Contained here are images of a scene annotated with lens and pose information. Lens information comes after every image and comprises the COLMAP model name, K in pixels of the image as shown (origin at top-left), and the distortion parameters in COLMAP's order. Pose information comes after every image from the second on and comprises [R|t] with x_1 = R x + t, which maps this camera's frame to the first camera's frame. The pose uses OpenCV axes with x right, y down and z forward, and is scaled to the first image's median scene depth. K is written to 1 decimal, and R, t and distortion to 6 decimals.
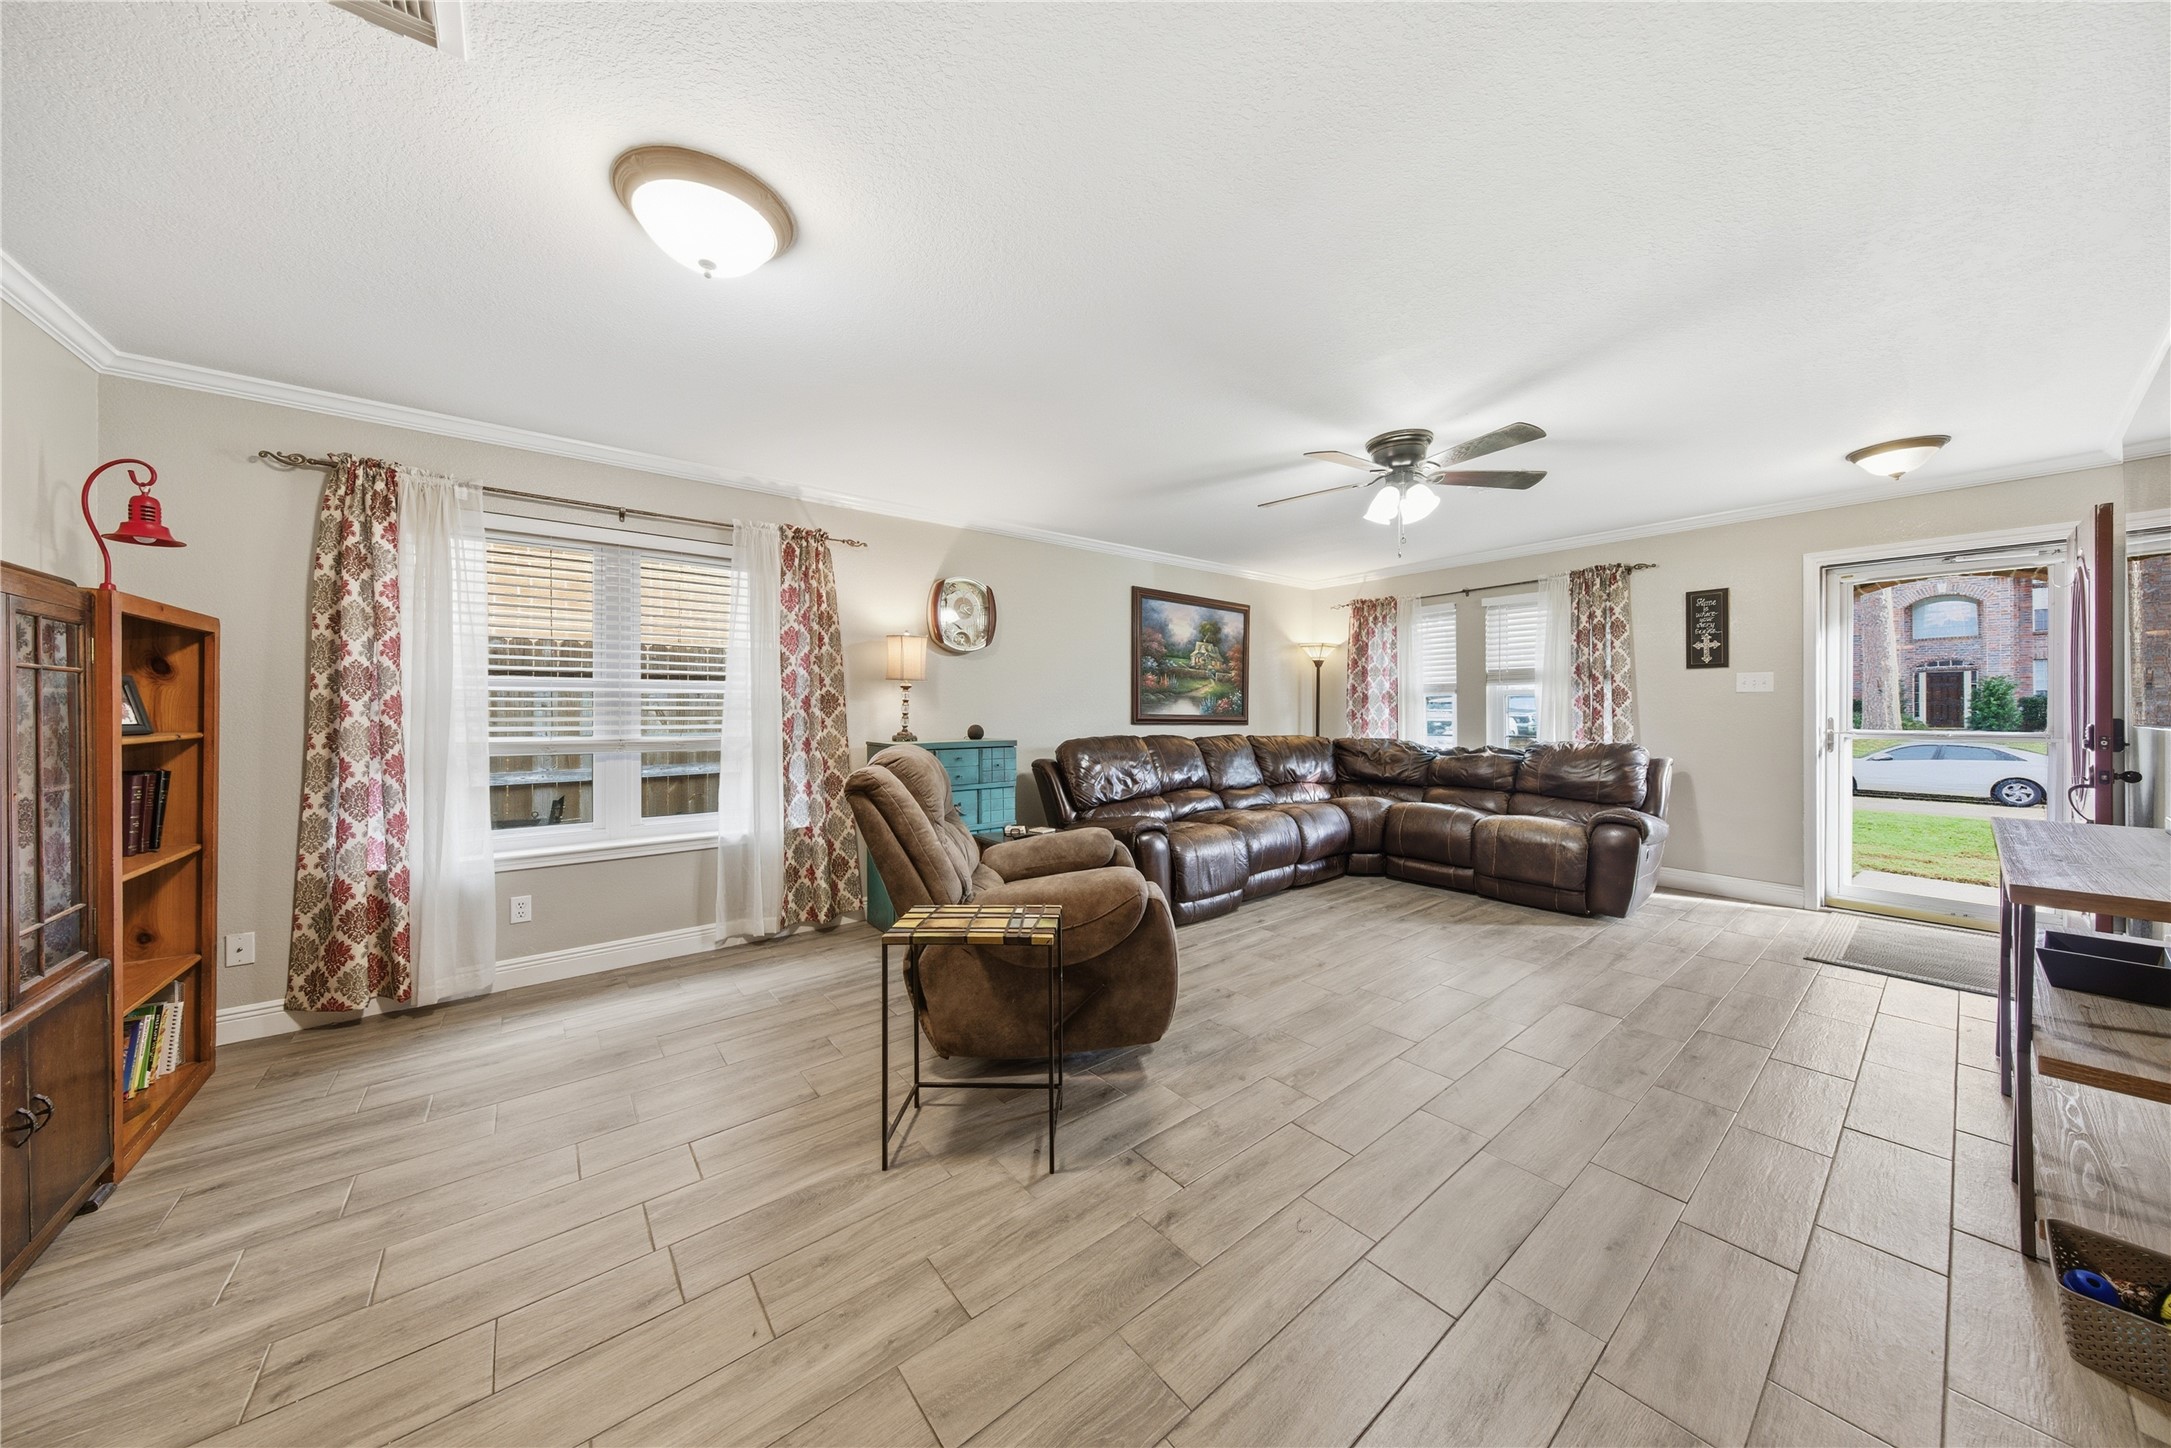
lens RADIAL K [[695.7, 0, 1082.2], [0, 695.7, 715.2], [0, 0, 1]] dist [-0.000459, -0.000048]
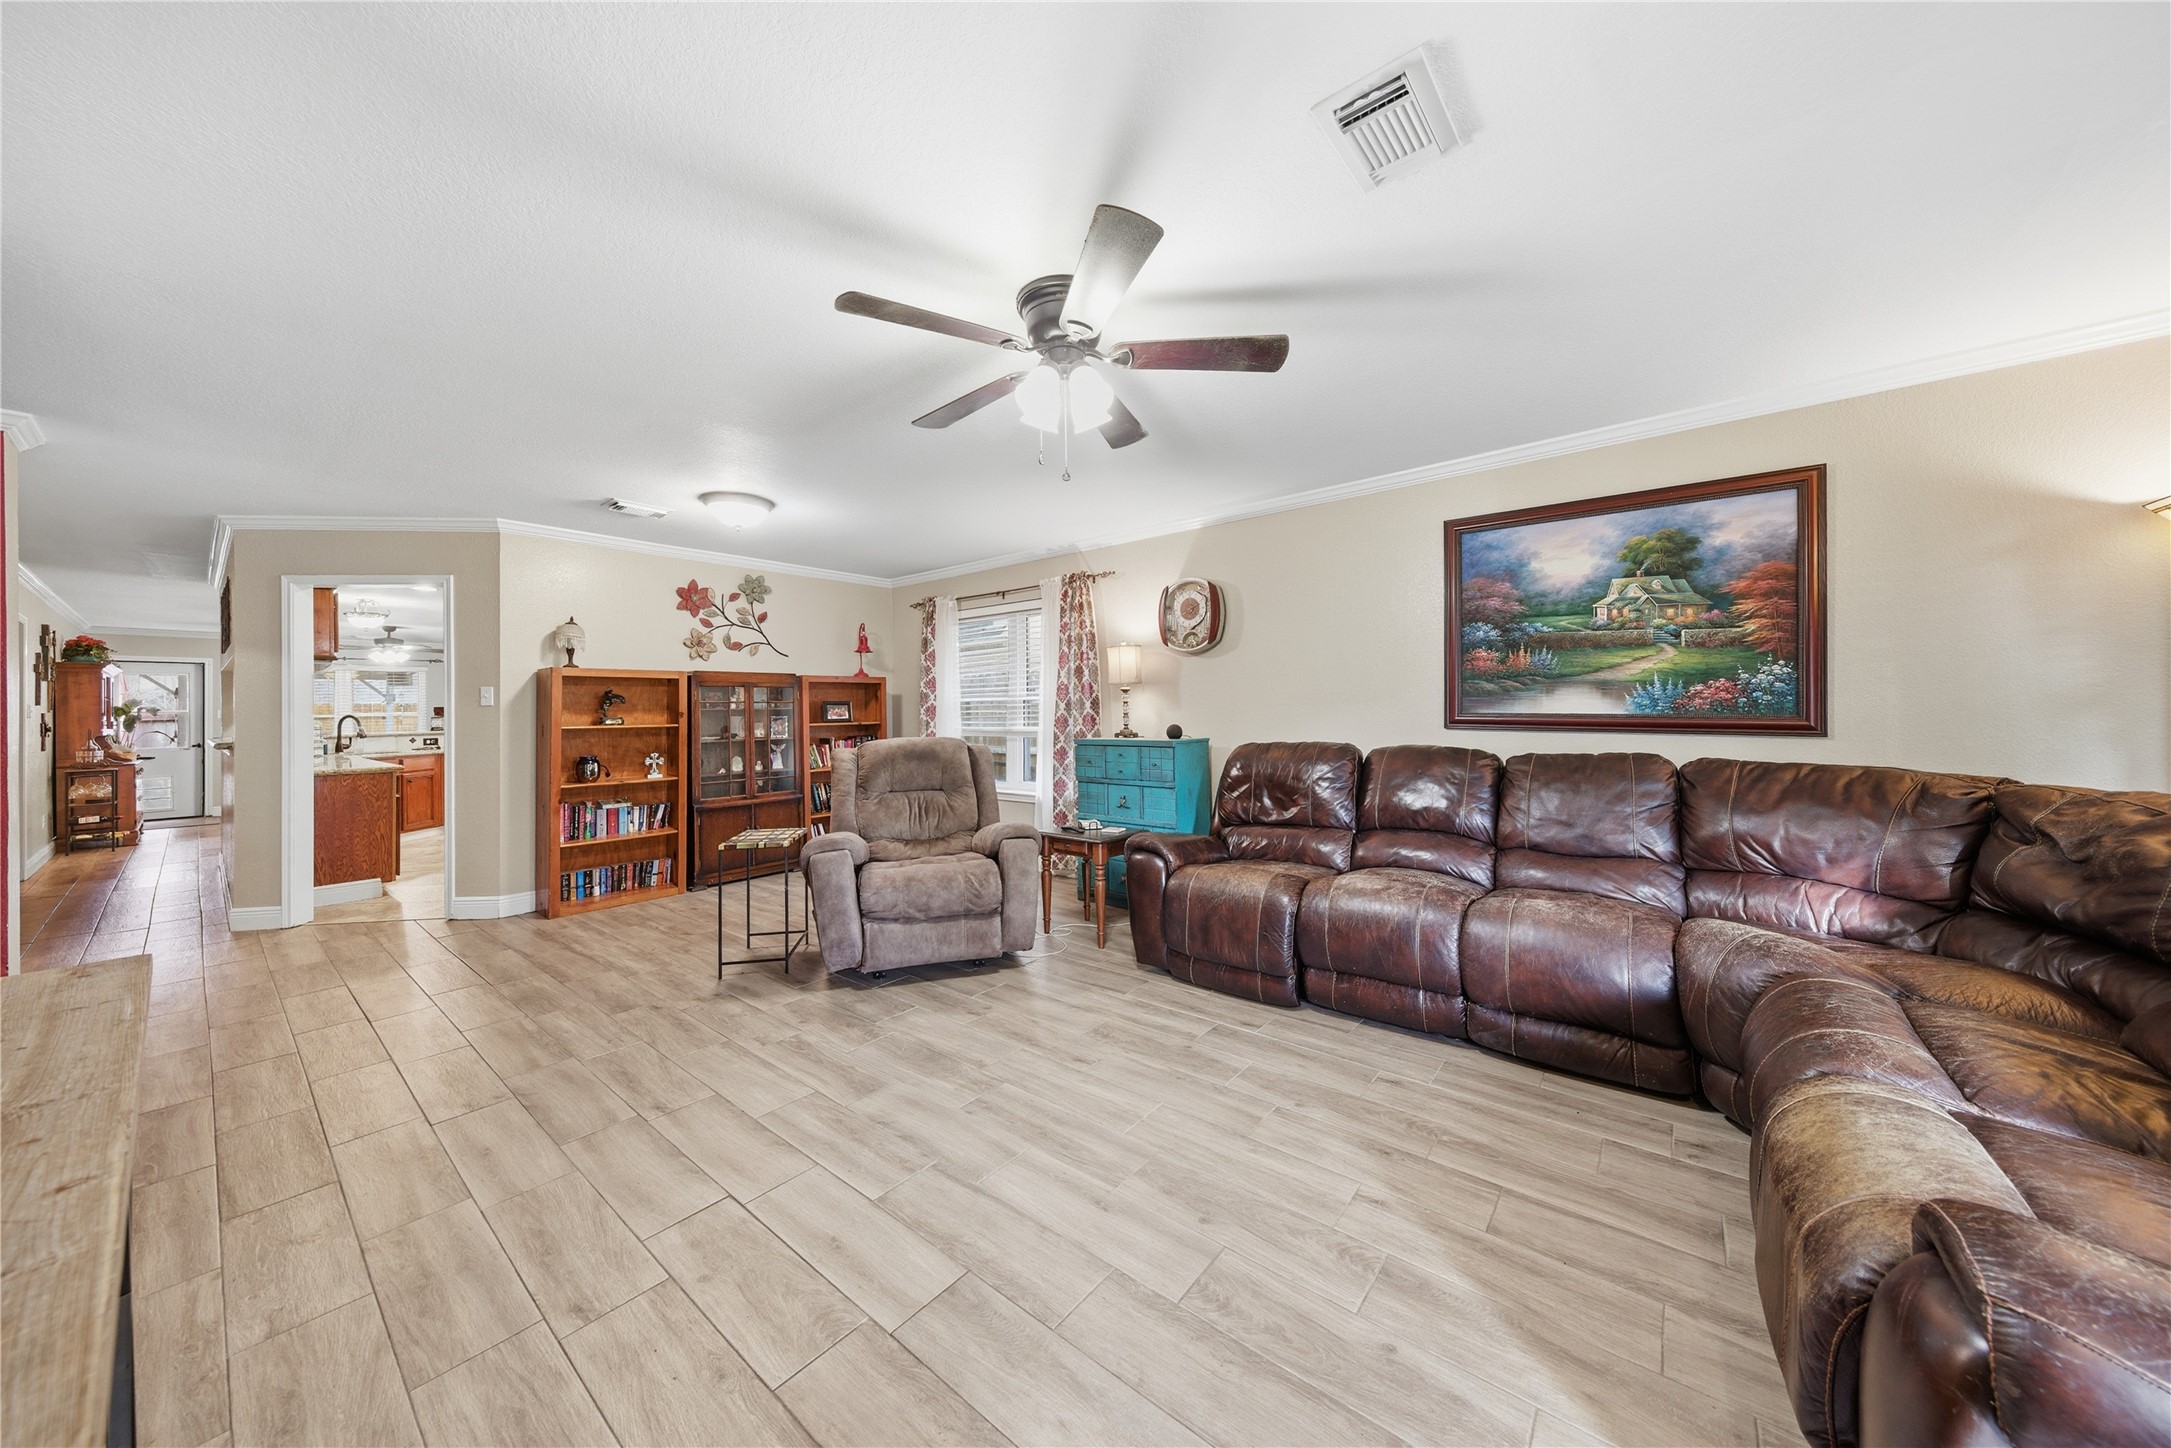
lens RADIAL K [[695.7, 0, 1082.2], [0, 695.7, 715.2], [0, 0, 1]] dist [-0.000459, -0.000048]
pose [[0.233472, 0.004177, -0.972355, 0.902249], [0.004580, 0.999975, 0.005395, -0.006823], [0.972353, -0.005713, 0.233447, 0.713213]]
